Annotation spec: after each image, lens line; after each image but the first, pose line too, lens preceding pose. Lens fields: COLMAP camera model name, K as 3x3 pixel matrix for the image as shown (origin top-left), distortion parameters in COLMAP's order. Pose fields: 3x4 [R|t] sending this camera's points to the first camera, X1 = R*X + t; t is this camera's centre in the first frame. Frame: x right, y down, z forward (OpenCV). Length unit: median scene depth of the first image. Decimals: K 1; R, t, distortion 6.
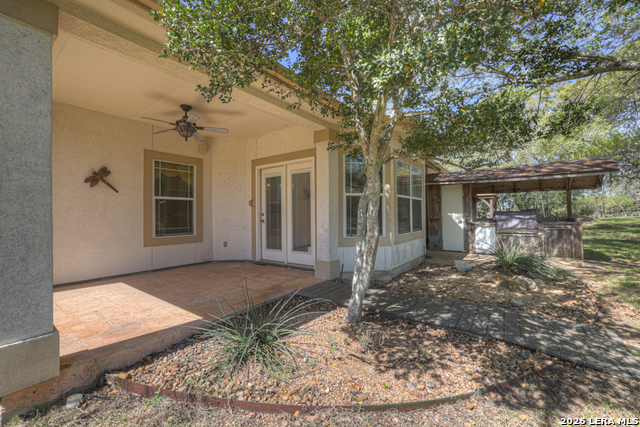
lens RADIAL K [[267.3, 0, 330.5], [0, 267.3, 215.7], [0, 0, 1]] dist [-0.000943, -0.000290]
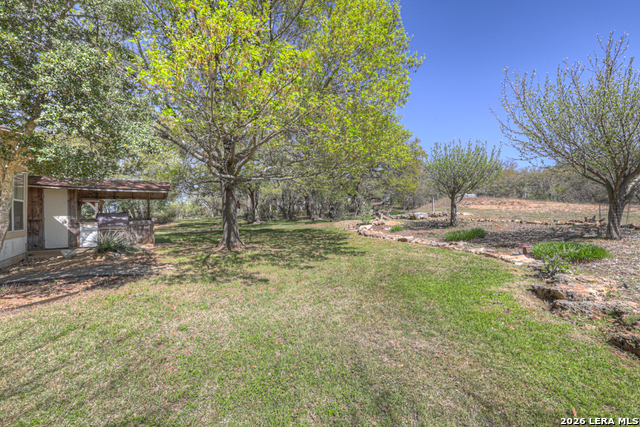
lens RADIAL K [[267.3, 0, 330.5], [0, 267.3, 215.7], [0, 0, 1]] dist [-0.000943, -0.000290]
pose [[0.305757, 0.012058, 0.952033, -0.251665], [-0.005517, 0.999925, -0.010893, 0.000397], [-0.952094, -0.001922, 0.305801, -0.424517]]
